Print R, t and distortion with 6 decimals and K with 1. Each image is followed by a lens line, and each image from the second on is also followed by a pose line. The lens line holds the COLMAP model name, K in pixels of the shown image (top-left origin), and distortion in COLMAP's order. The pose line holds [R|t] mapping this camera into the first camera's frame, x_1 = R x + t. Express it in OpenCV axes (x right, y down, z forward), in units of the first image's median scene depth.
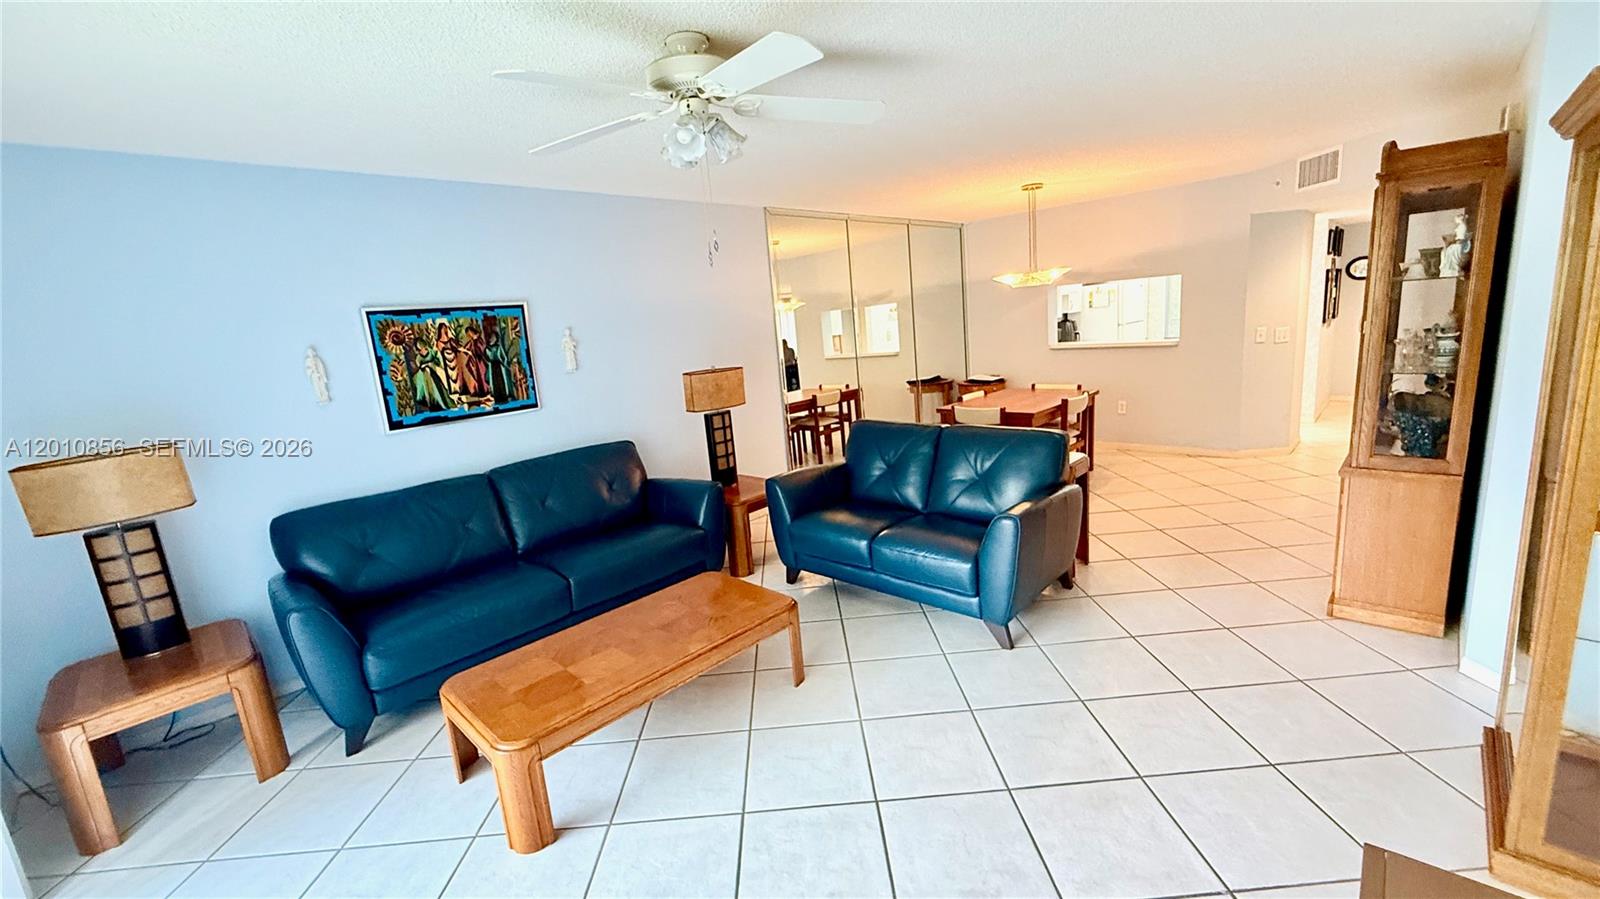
lens RADIAL K [[655.3, 0, 800.0], [0, 655.3, 449.5], [0, 0, 1]] dist [0.000655, 0.000053]
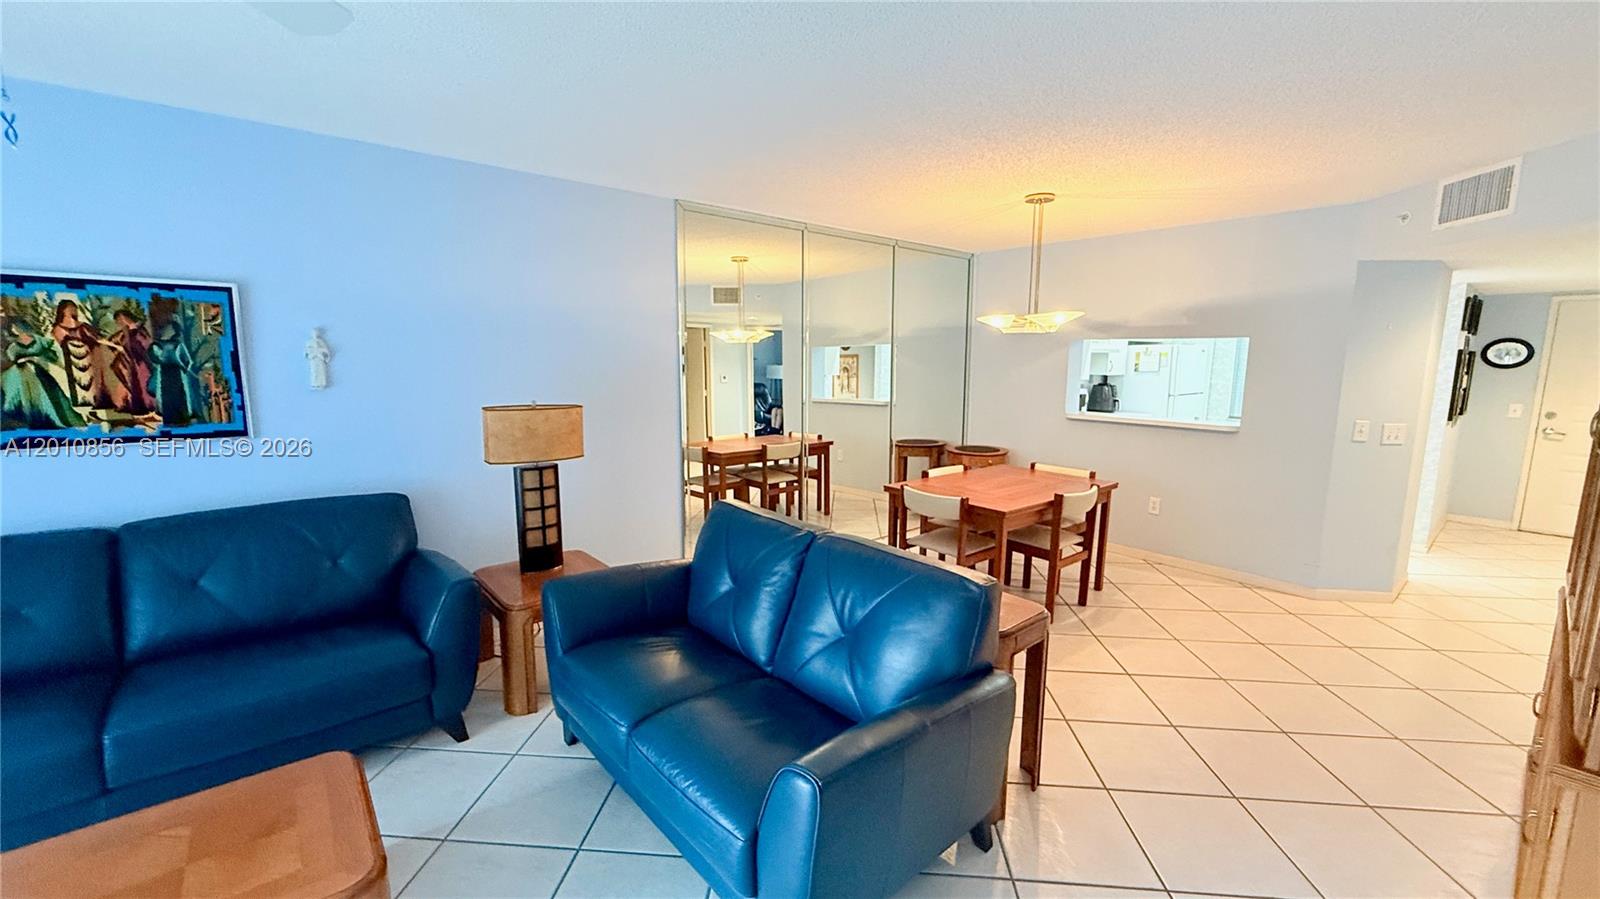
lens RADIAL K [[637.0, 0, 800.0], [0, 637.0, 449.5], [0, 0, 1]] dist [-0.000007, -0.000117]
pose [[0.990051, 0.104966, -0.093706, 0.253641], [-0.109384, 0.993055, -0.043317, -0.087497], [0.088508, 0.053136, 0.994657, 0.392909]]
